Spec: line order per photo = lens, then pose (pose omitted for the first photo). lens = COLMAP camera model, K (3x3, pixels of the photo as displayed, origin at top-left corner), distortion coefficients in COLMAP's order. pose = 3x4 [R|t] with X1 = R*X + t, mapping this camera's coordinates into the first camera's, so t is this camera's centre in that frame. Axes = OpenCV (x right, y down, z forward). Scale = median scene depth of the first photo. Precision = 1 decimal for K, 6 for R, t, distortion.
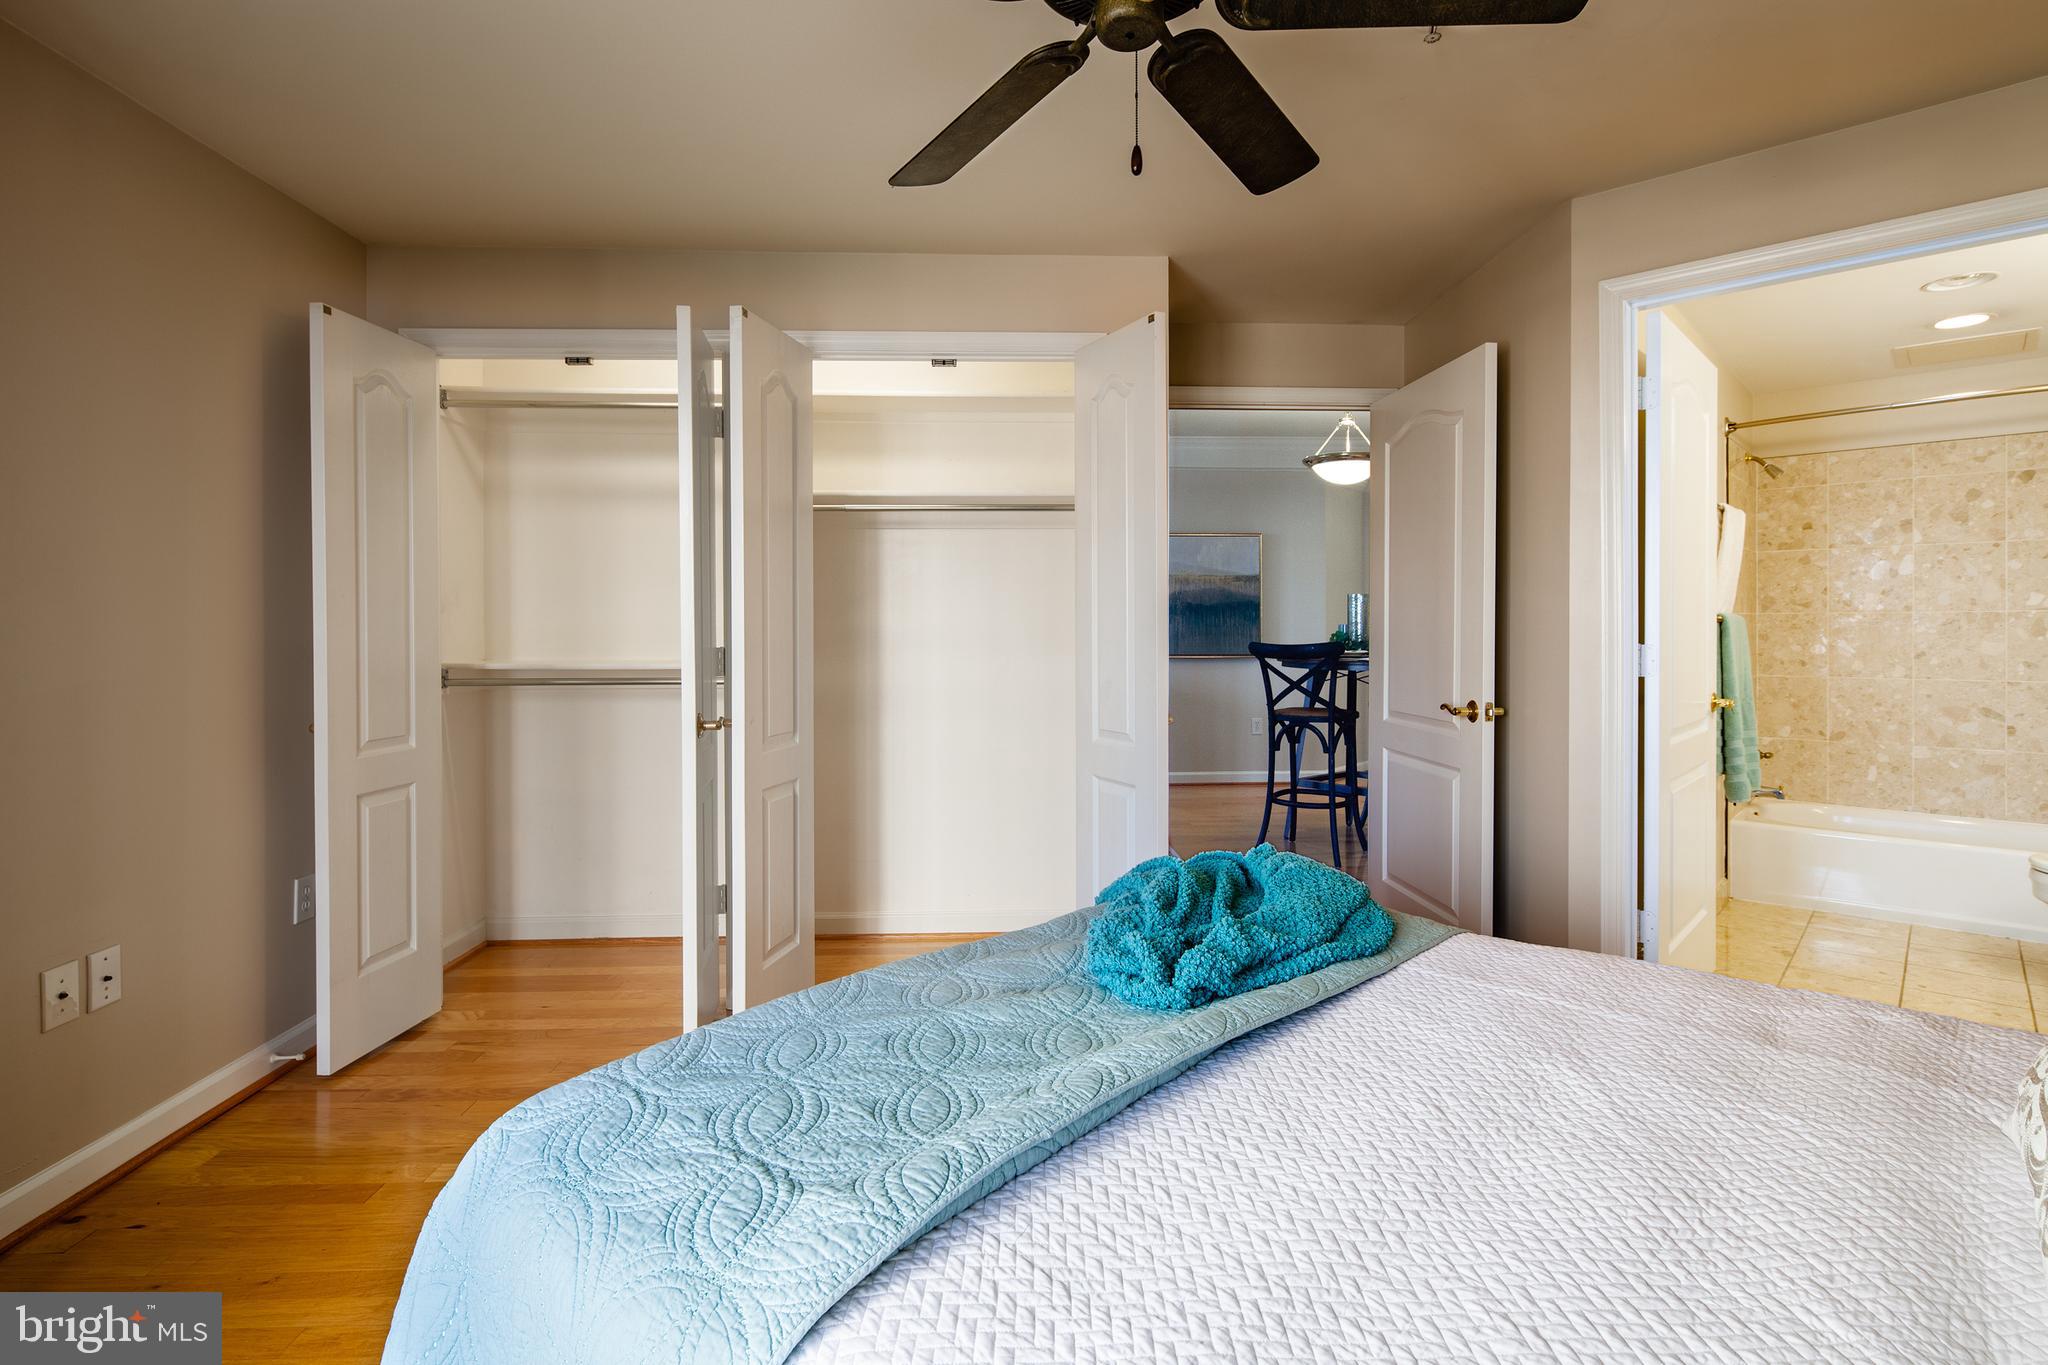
lens RADIAL K [[1004.4, 0, 999.2], [0, 1004.4, 628.0], [0, 0, 1]] dist [0.005916, -0.004988]
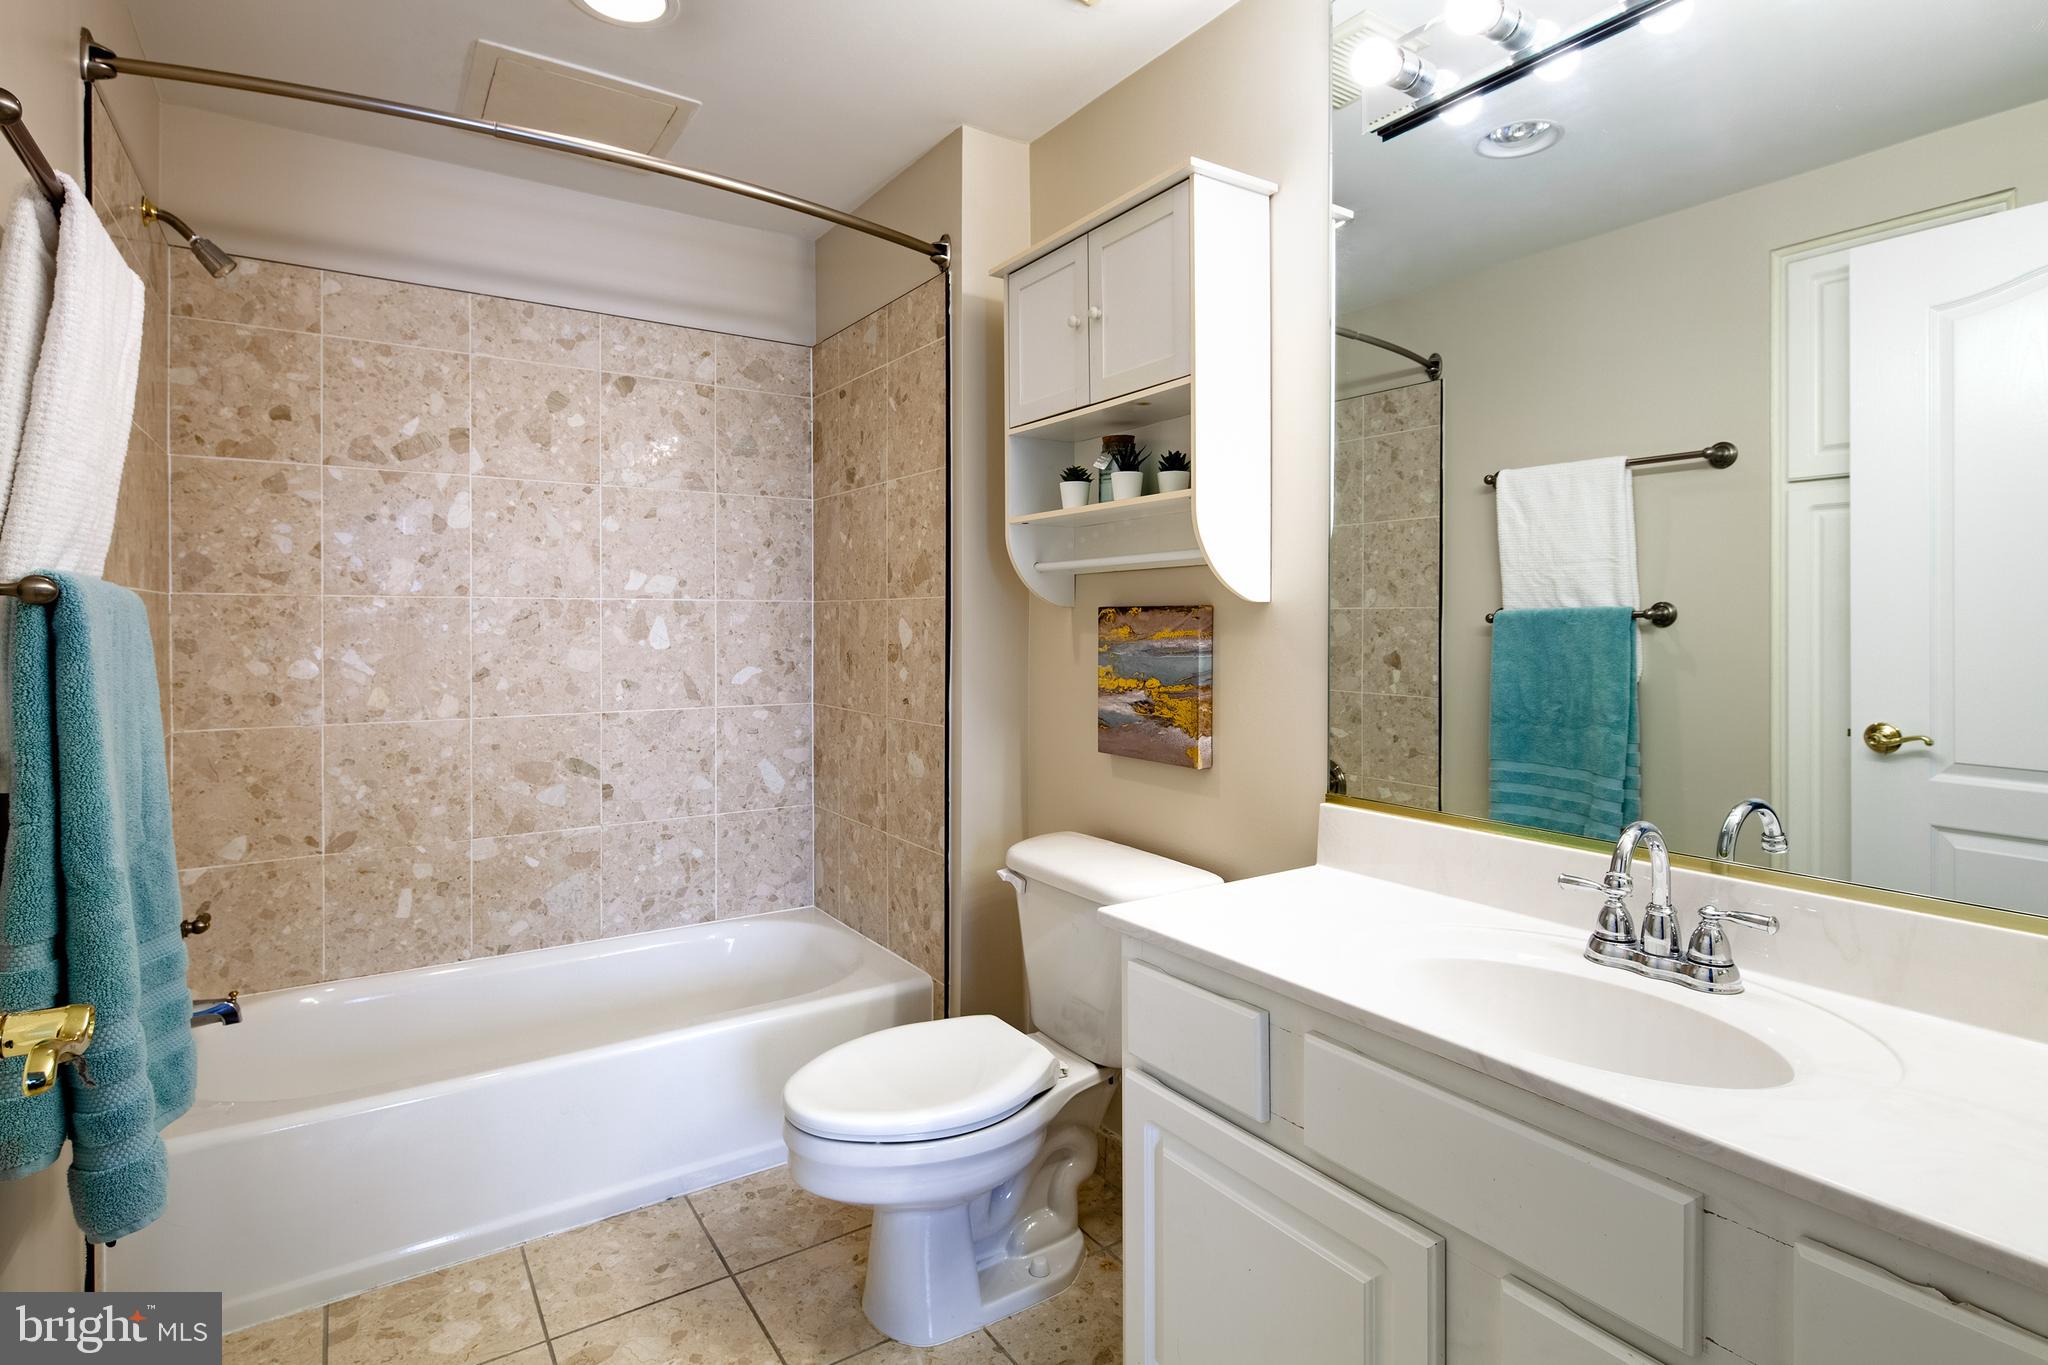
lens RADIAL K [[1004.4, 0, 1047.7], [0, 1004.4, 636.9], [0, 0, 1]] dist [0.005916, -0.004988]
pose [[0.195278, -0.000067, 0.980748, 0.425875], [0.005103, 0.999987, -0.000948, 0.008039], [-0.980735, 0.005190, 0.195276, 0.577283]]
